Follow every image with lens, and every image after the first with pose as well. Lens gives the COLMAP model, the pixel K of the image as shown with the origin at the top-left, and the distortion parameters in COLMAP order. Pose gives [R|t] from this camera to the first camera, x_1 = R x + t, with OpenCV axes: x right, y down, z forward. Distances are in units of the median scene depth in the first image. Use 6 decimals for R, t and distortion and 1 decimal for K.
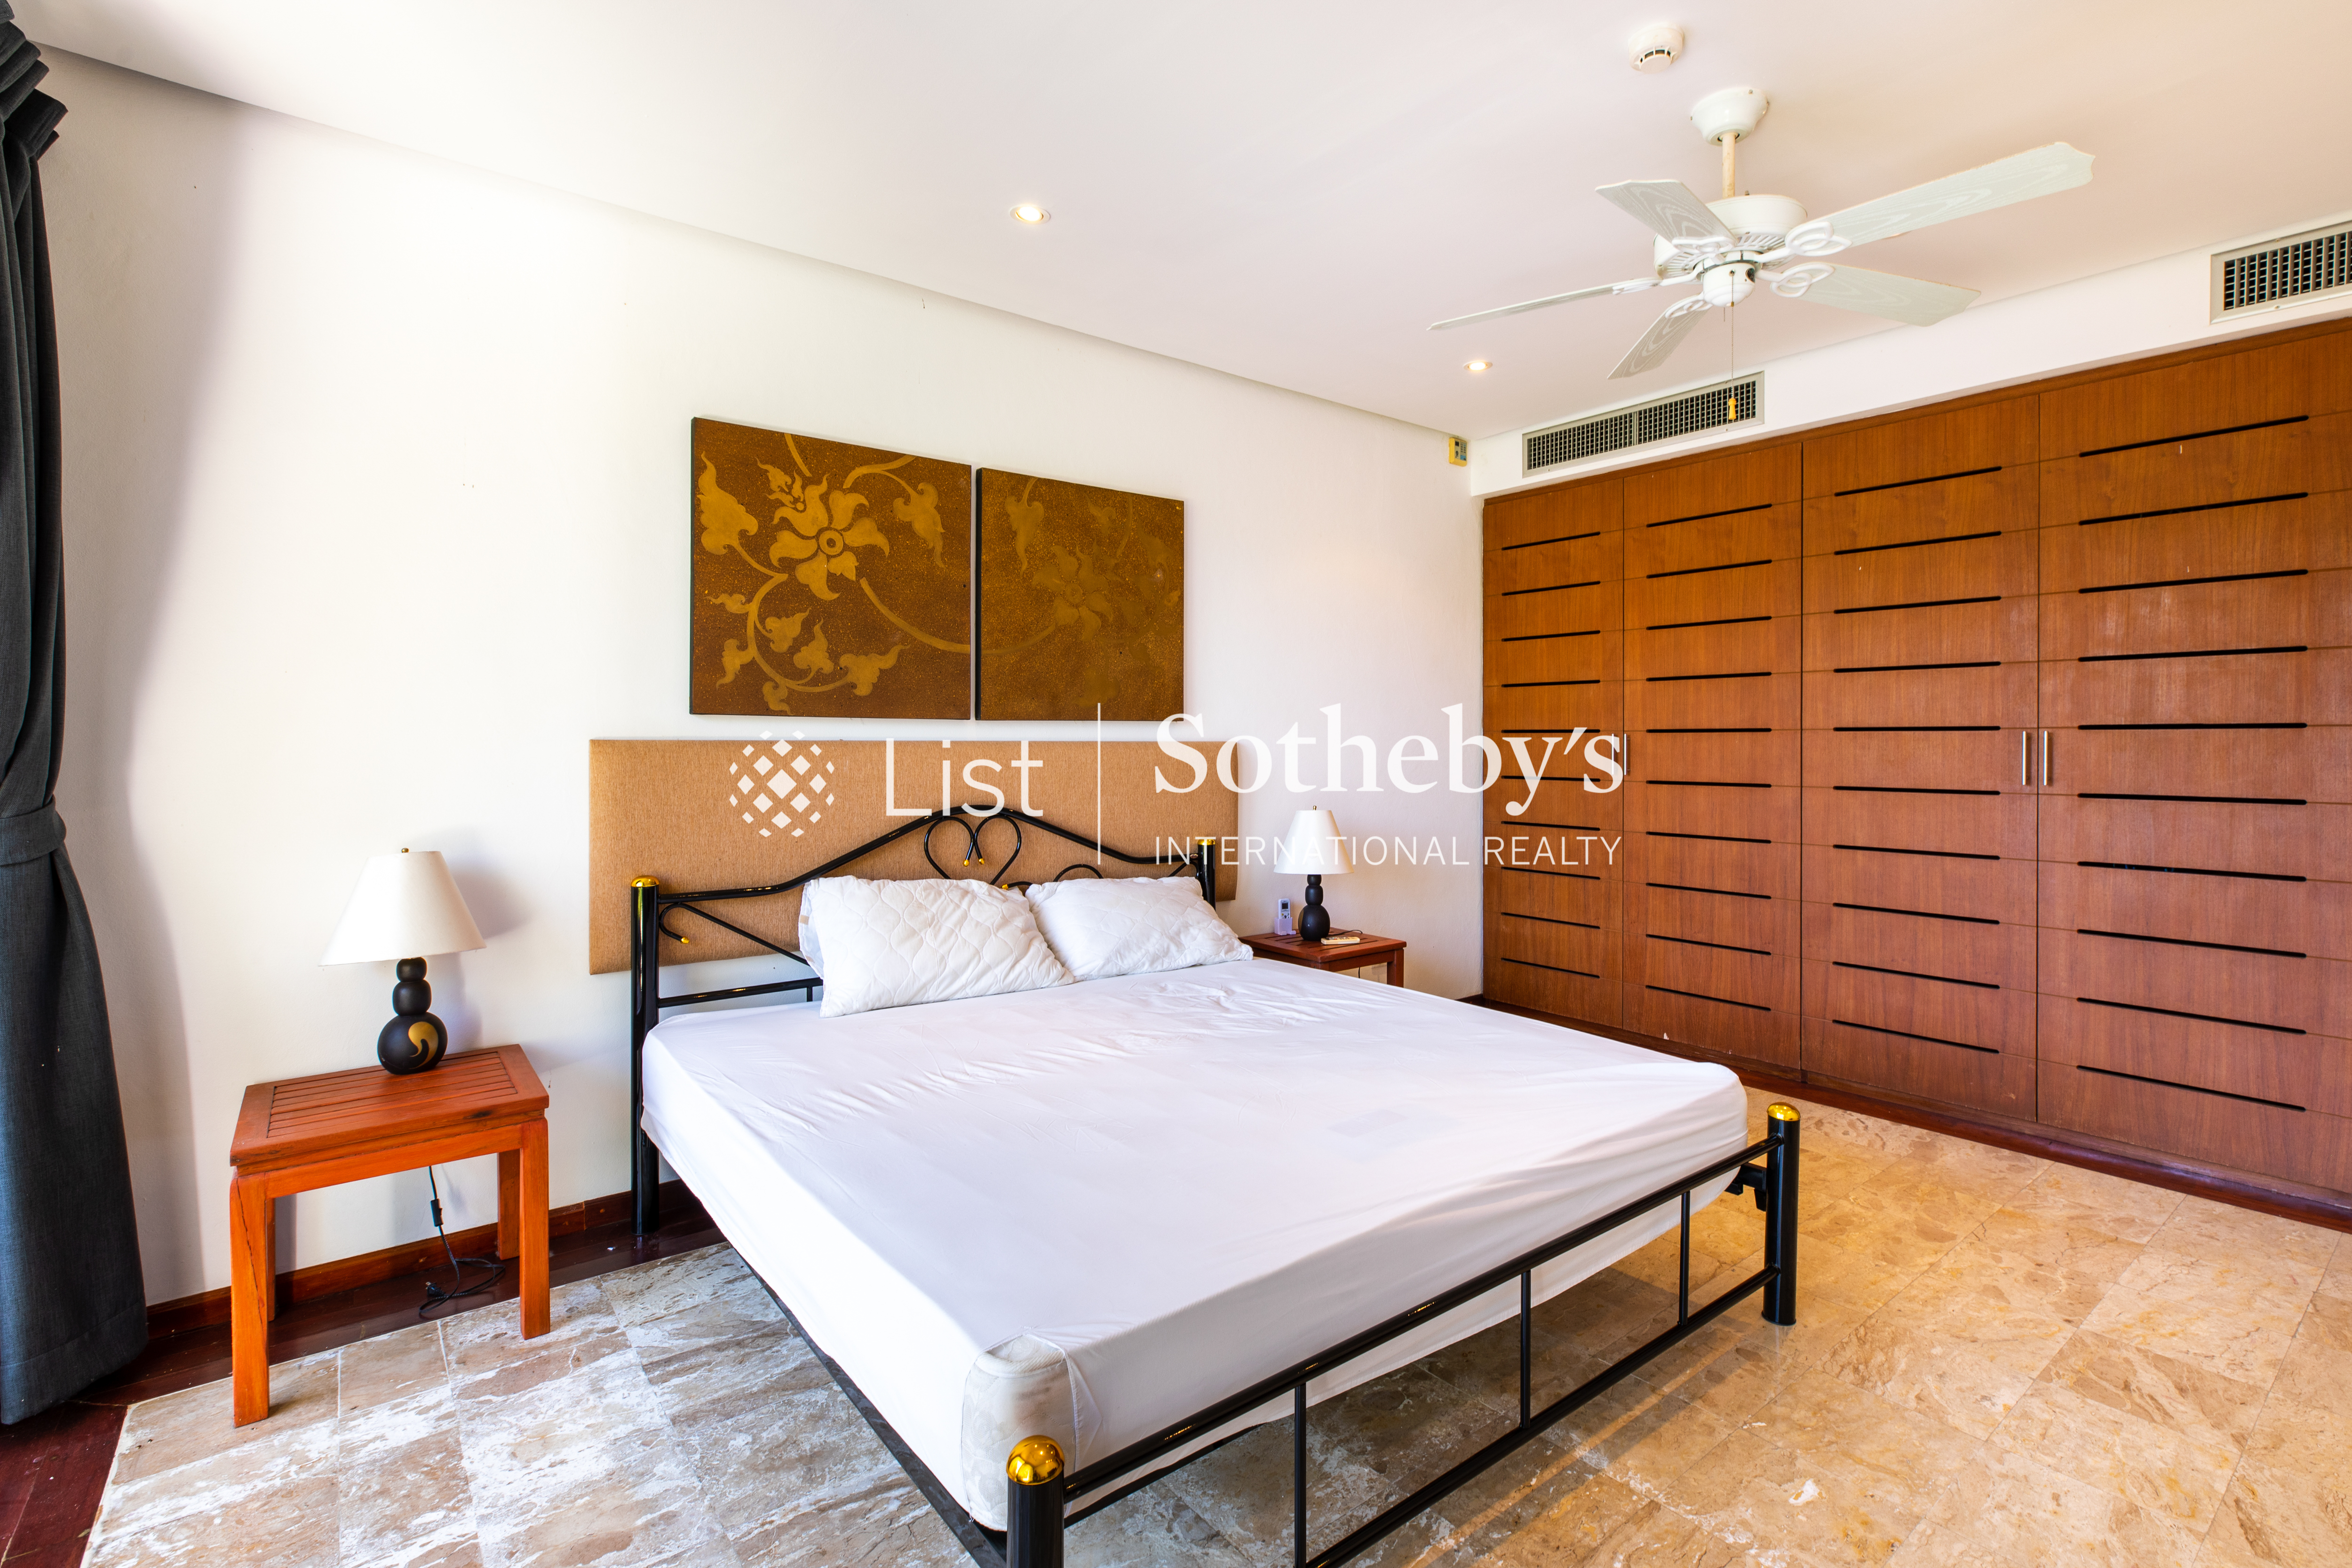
lens RADIAL K [[1082.3, 0, 1217.3], [0, 1082.3, 772.0], [0, 0, 1]] dist [0.004785, 0.000468]
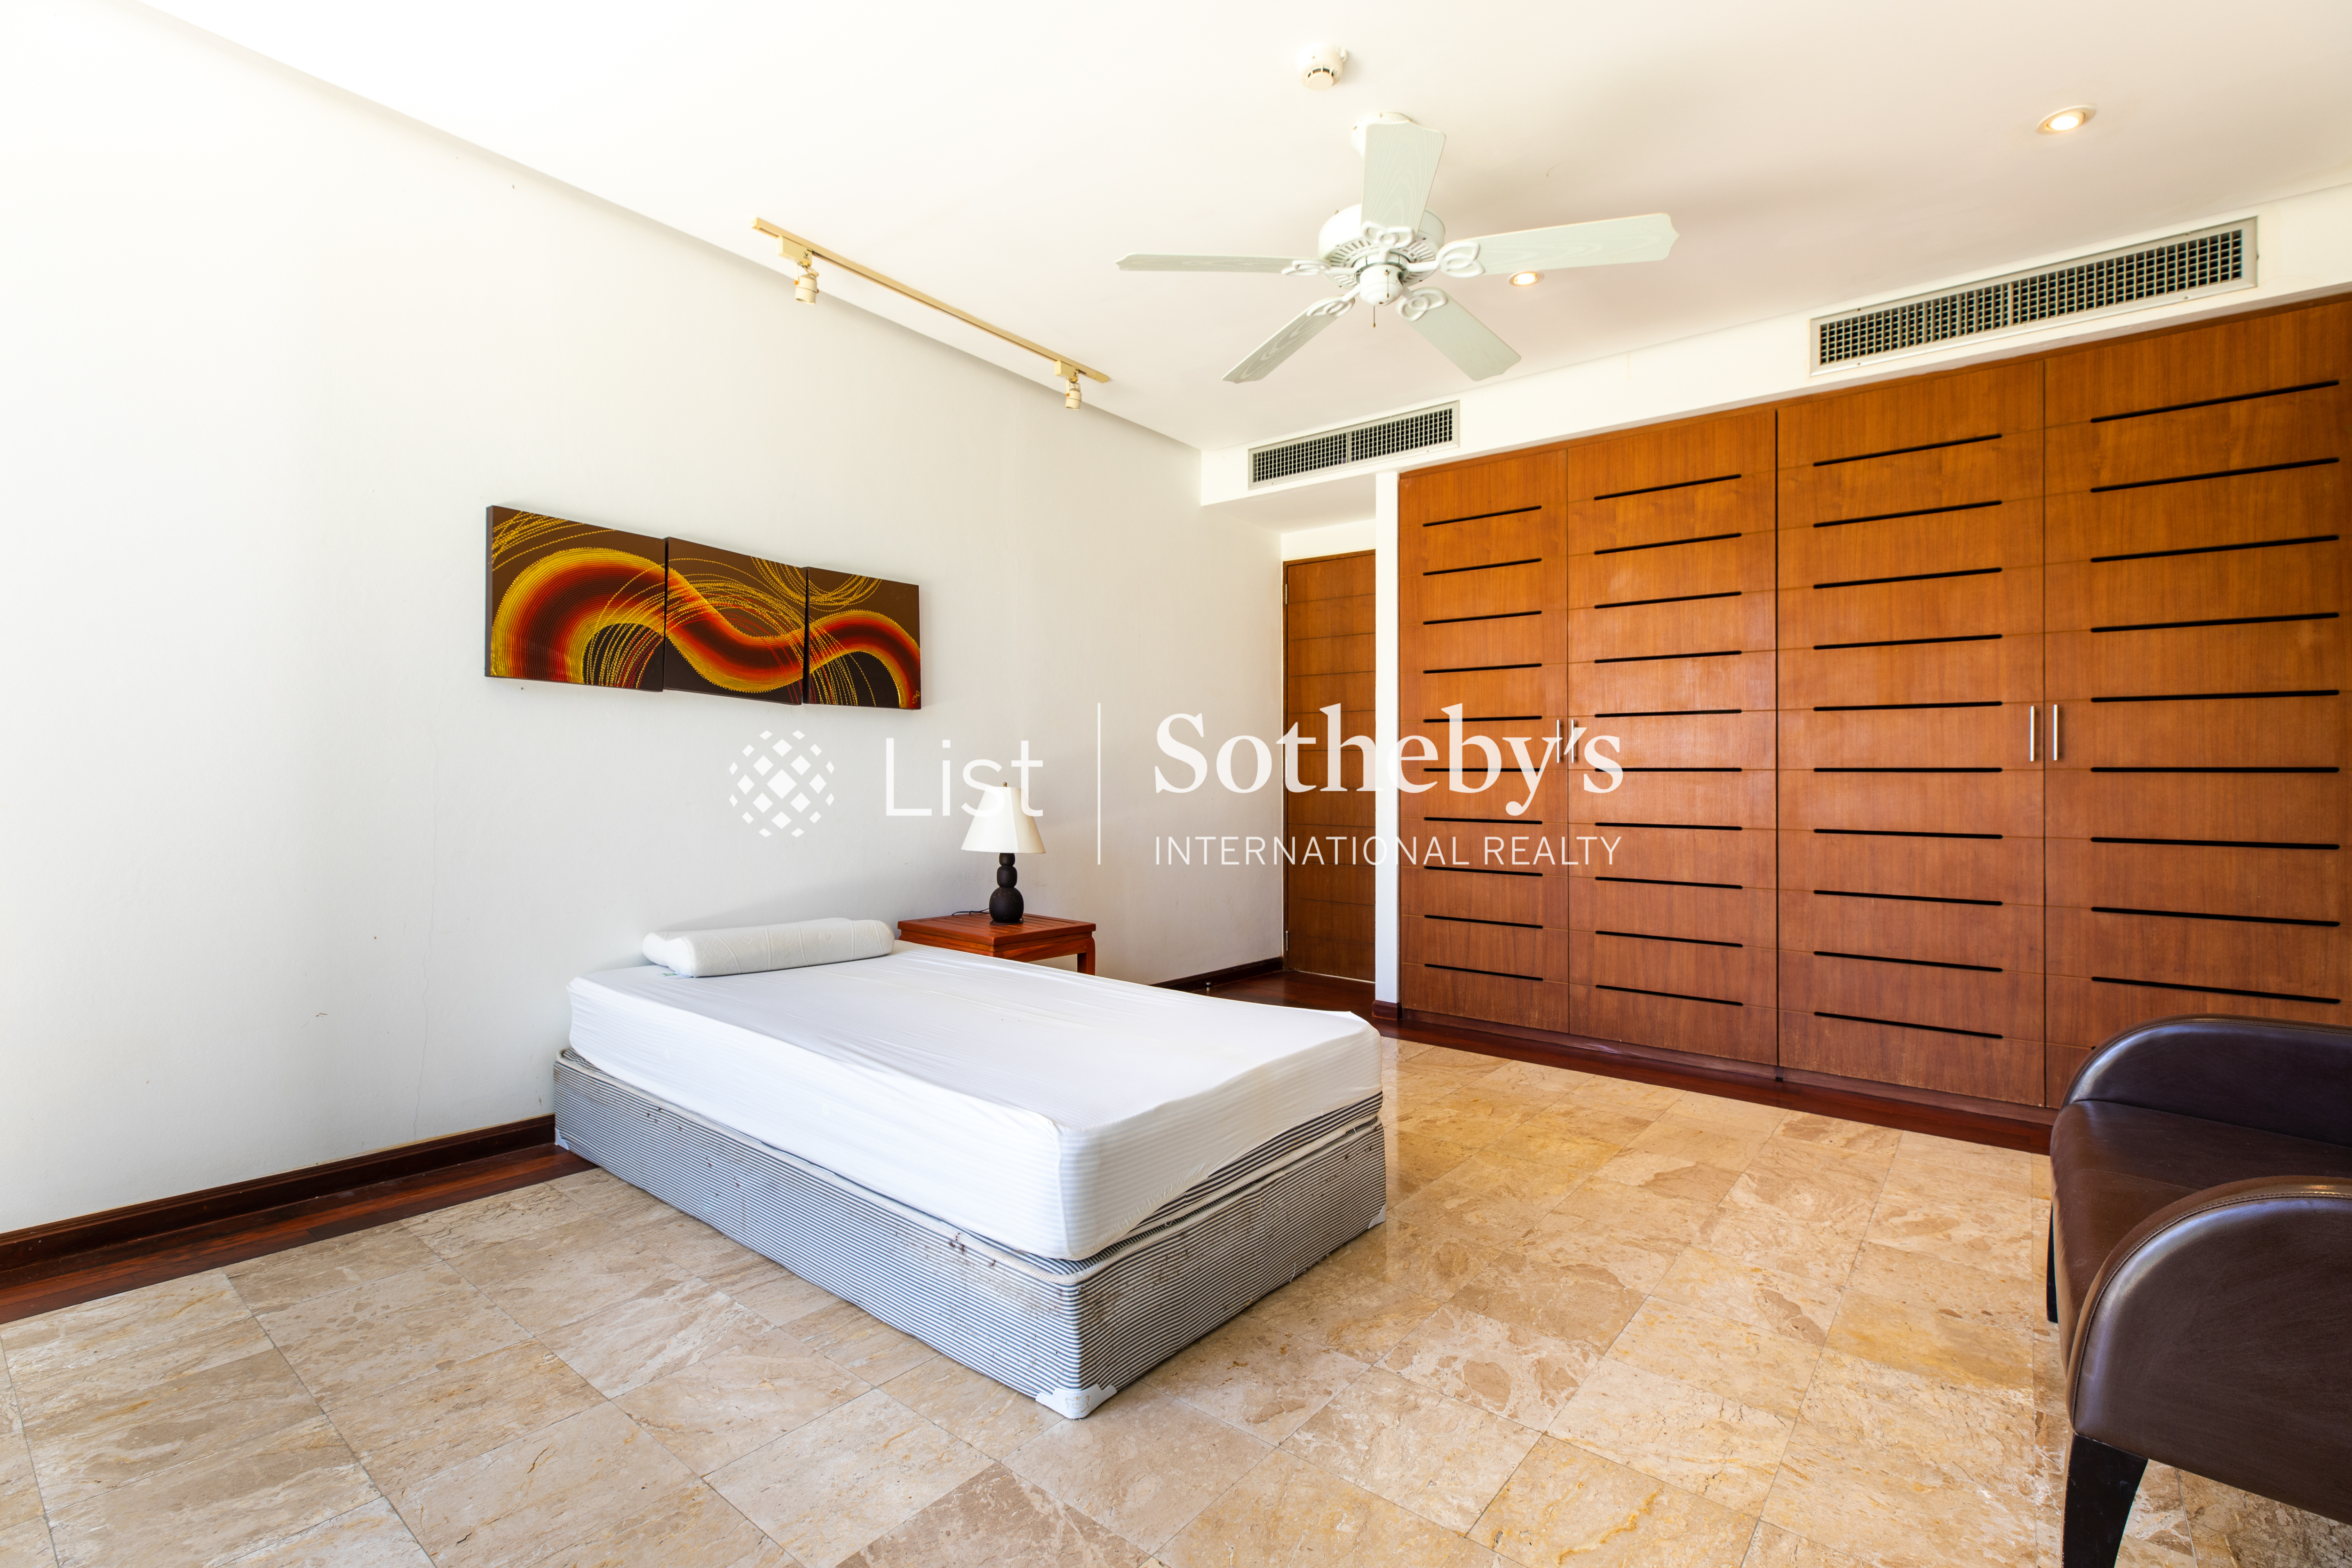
lens RADIAL K [[1039.8, 0, 1180.8], [0, 1039.8, 739.3], [0, 0, 1]] dist [0.000001, -0.000043]
pose [[0.976269, -0.023540, 0.215278, -0.069350], [0.029639, 0.999244, -0.025145, -0.002607], [-0.214523, 0.030929, 0.976229, 0.091259]]
